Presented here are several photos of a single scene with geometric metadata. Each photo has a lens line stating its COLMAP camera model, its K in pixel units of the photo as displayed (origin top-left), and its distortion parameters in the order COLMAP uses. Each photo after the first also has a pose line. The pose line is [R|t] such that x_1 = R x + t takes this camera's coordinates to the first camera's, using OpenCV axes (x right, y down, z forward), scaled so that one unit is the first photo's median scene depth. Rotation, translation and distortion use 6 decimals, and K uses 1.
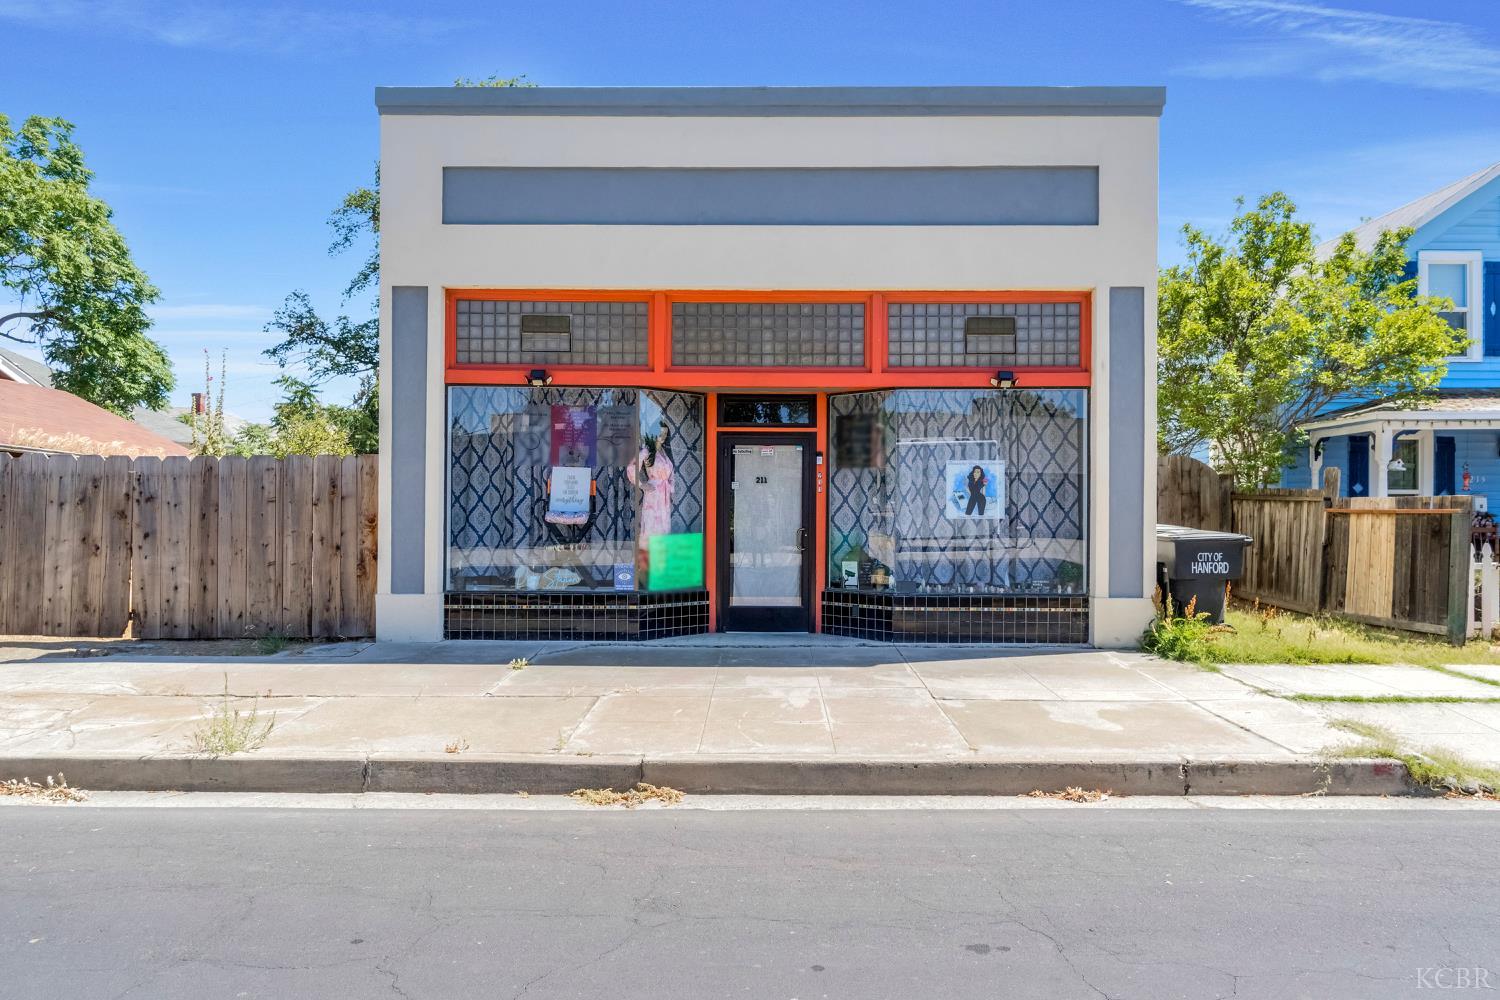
lens RADIAL K [[954.9, 0, 750.1], [0, 954.9, 500.4], [0, 0, 1]] dist [-0.006060, -0.001133]
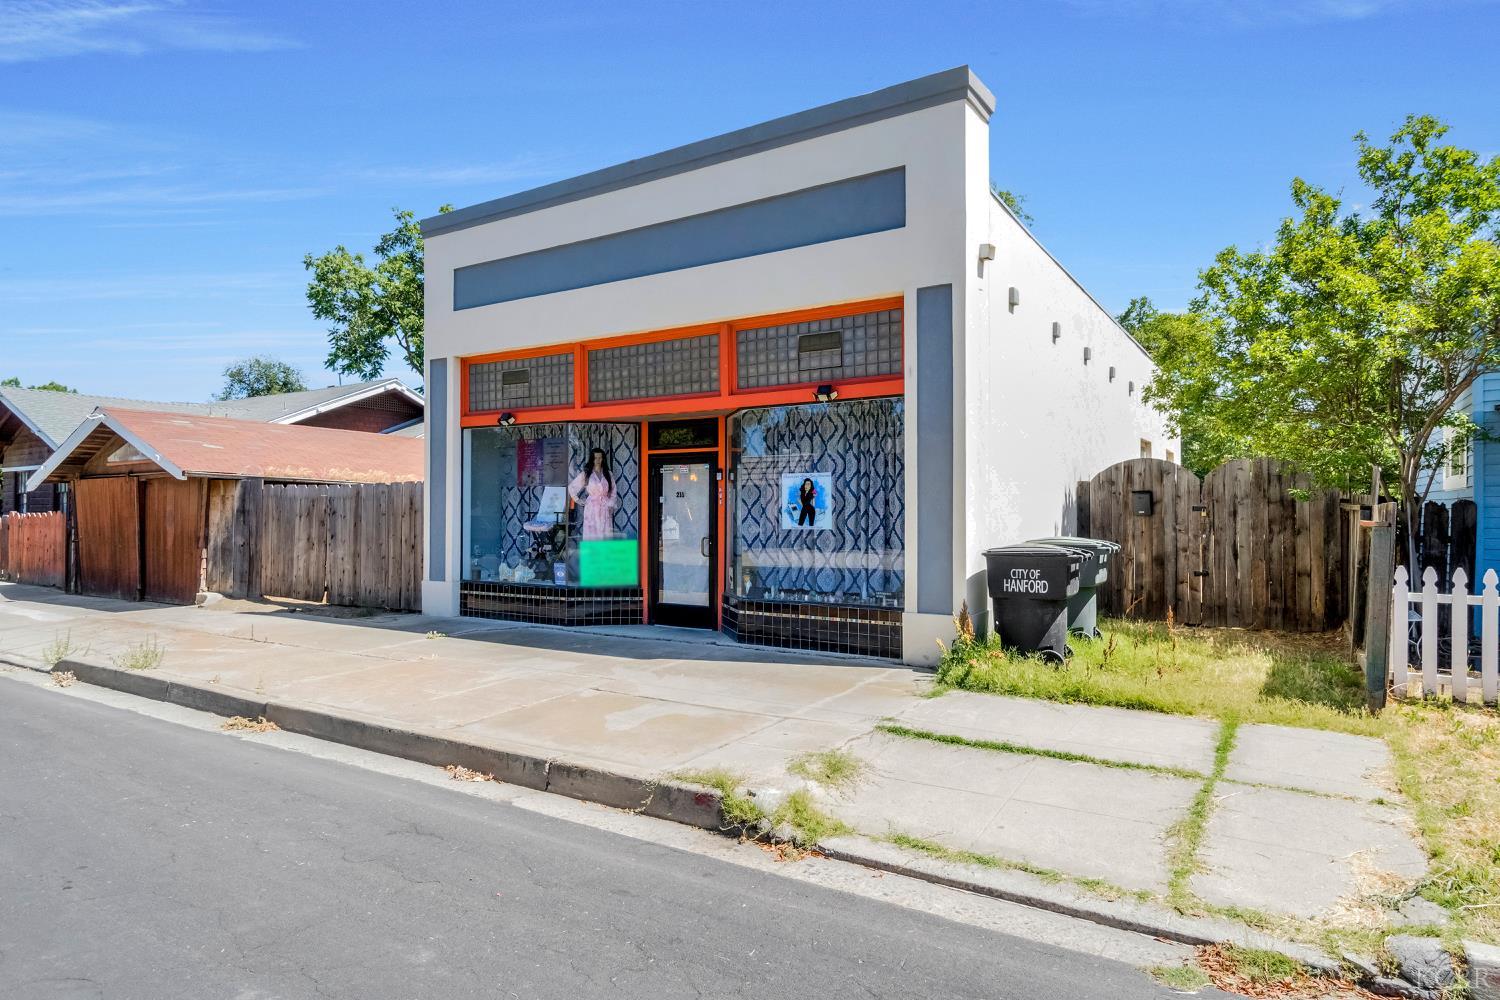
lens RADIAL K [[850.2, 0, 751.3], [0, 850.2, 499.9], [0, 0, 1]] dist [0.004756, -0.000177]
pose [[0.854259, -0.011339, -0.519724, 0.662190], [0.003602, 0.999867, -0.015894, 0.001784], [0.519835, 0.011705, 0.854186, 0.179883]]
